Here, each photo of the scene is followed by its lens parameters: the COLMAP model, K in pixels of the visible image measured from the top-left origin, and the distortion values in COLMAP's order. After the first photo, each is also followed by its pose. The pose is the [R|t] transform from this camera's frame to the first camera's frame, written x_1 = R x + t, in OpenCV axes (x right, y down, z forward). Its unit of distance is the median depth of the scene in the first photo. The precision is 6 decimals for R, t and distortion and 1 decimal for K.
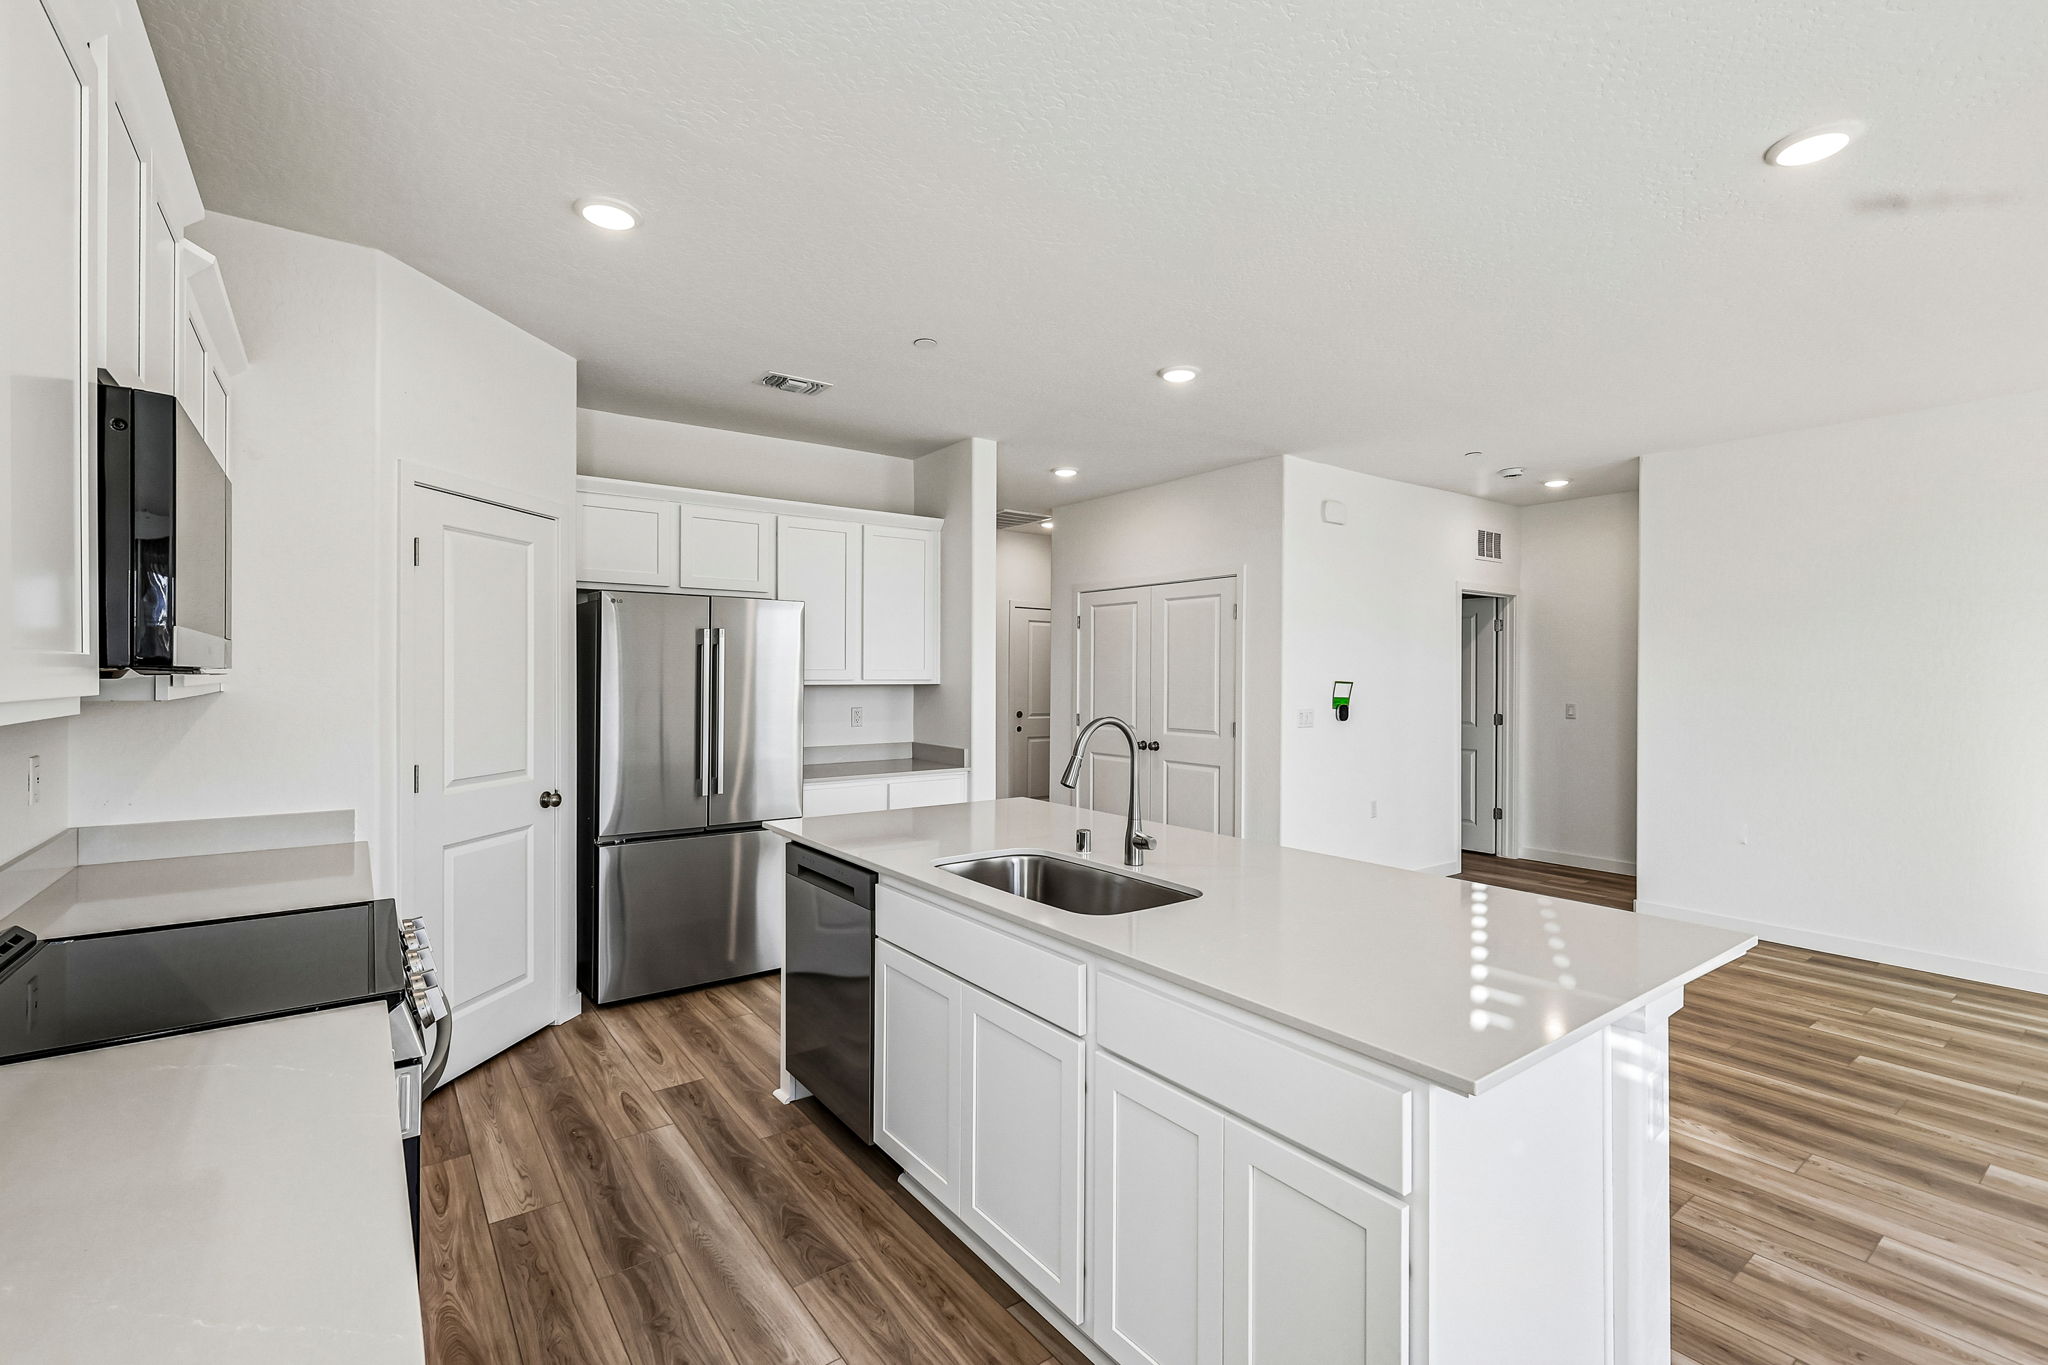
lens RADIAL K [[900.9, 0, 1019.9], [0, 900.9, 675.9], [0, 0, 1]] dist [0.002798, -0.000323]
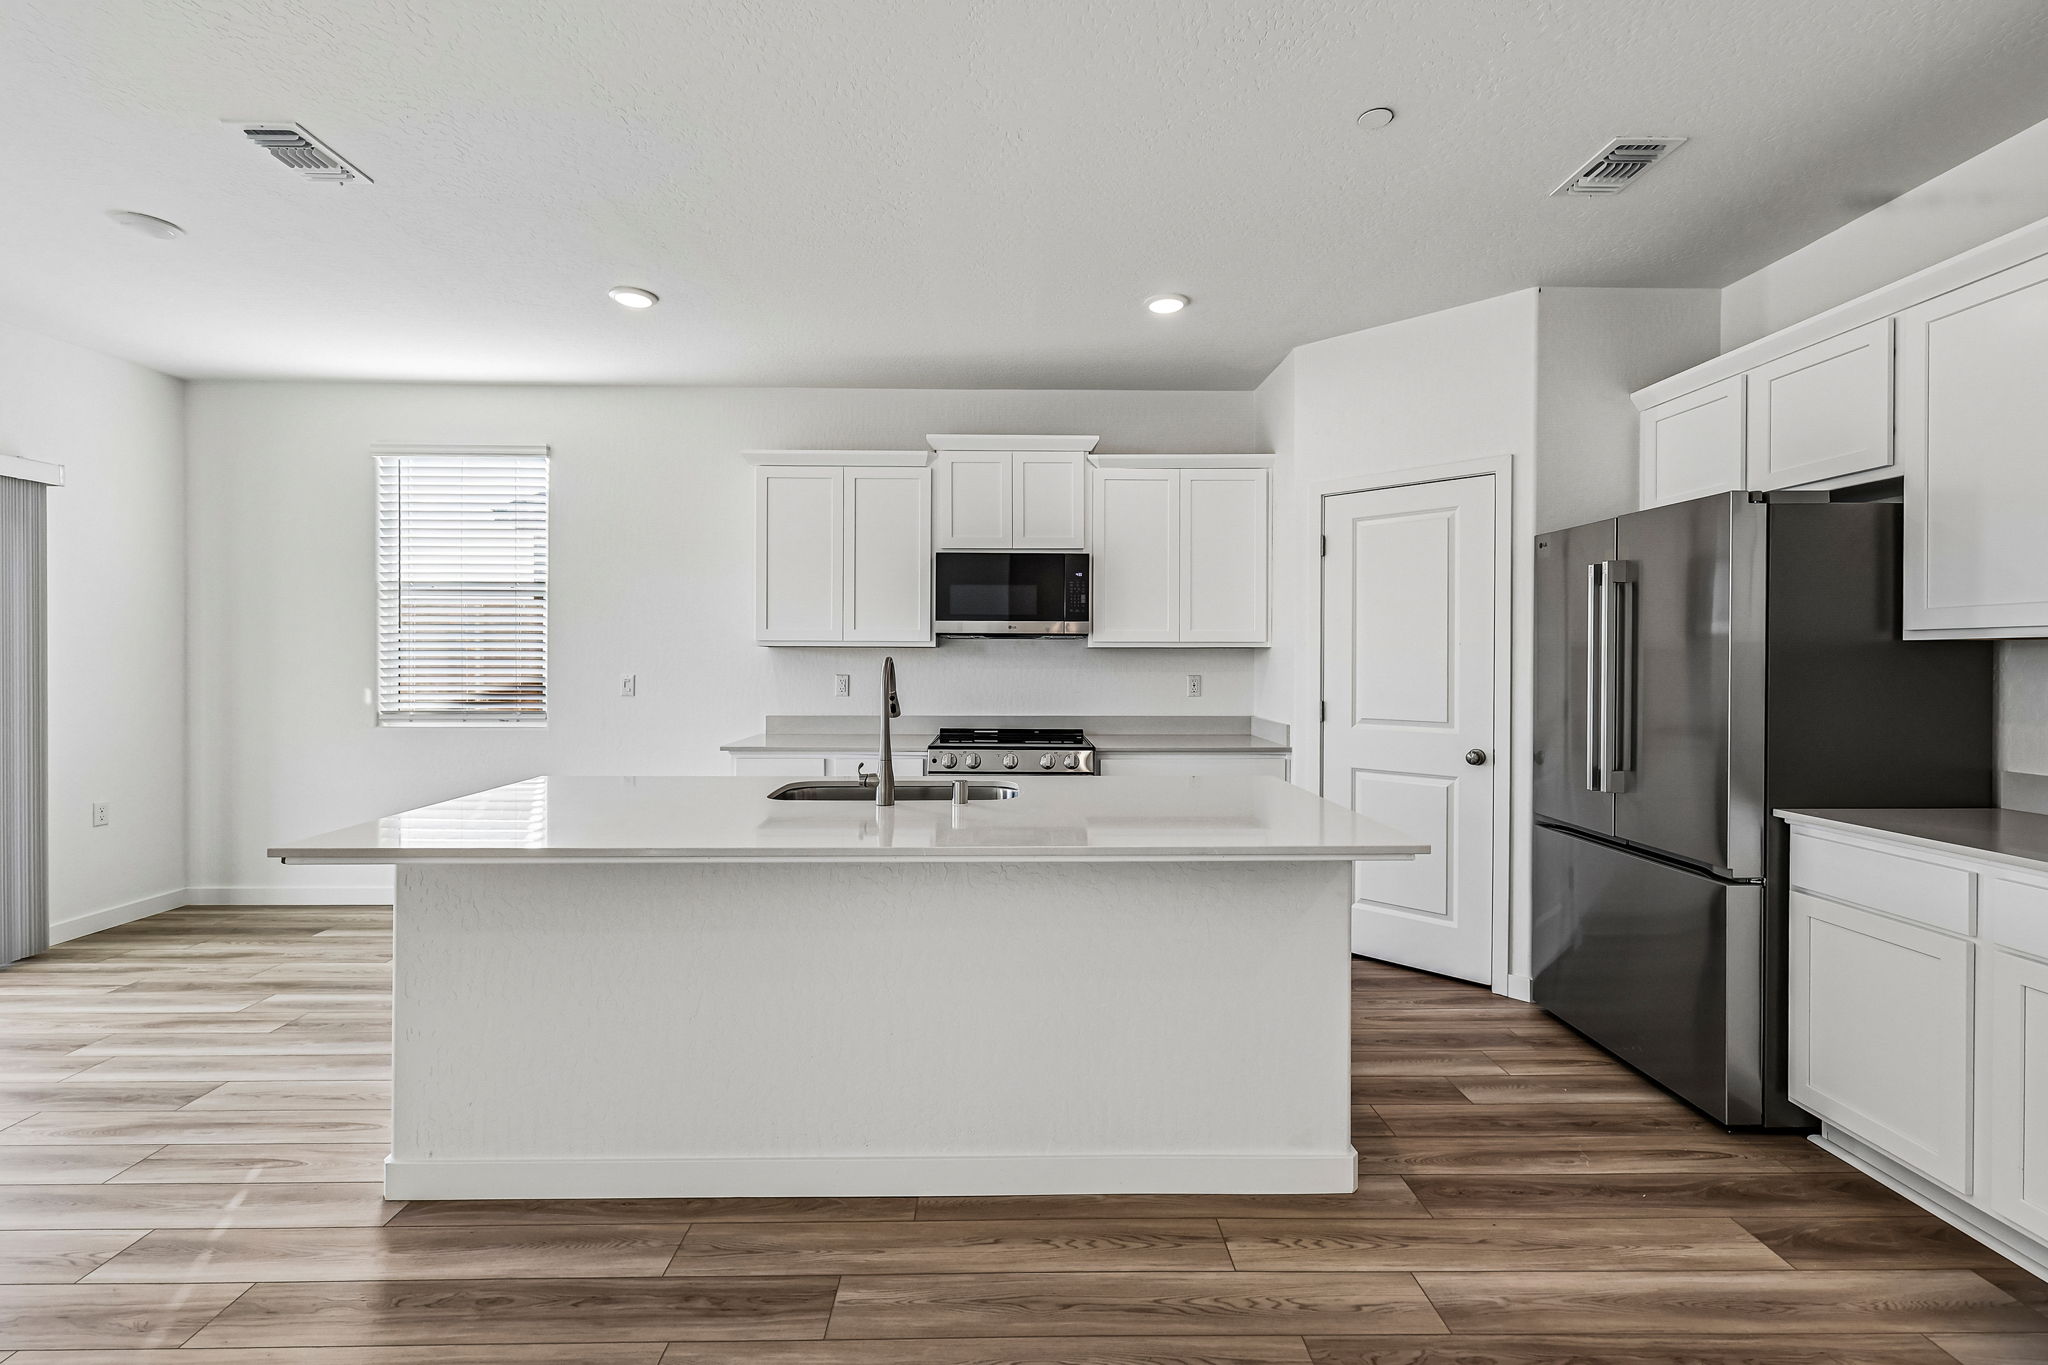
lens RADIAL K [[907.3, 0, 1024.1], [0, 907.3, 660.5], [0, 0, 1]] dist [0.011500, 0.000124]
pose [[-0.578659, -0.003556, -0.815562, 0.596673], [-0.002887, 0.999993, -0.002312, 0.034463], [0.815564, 0.001016, -0.578666, 1.183809]]
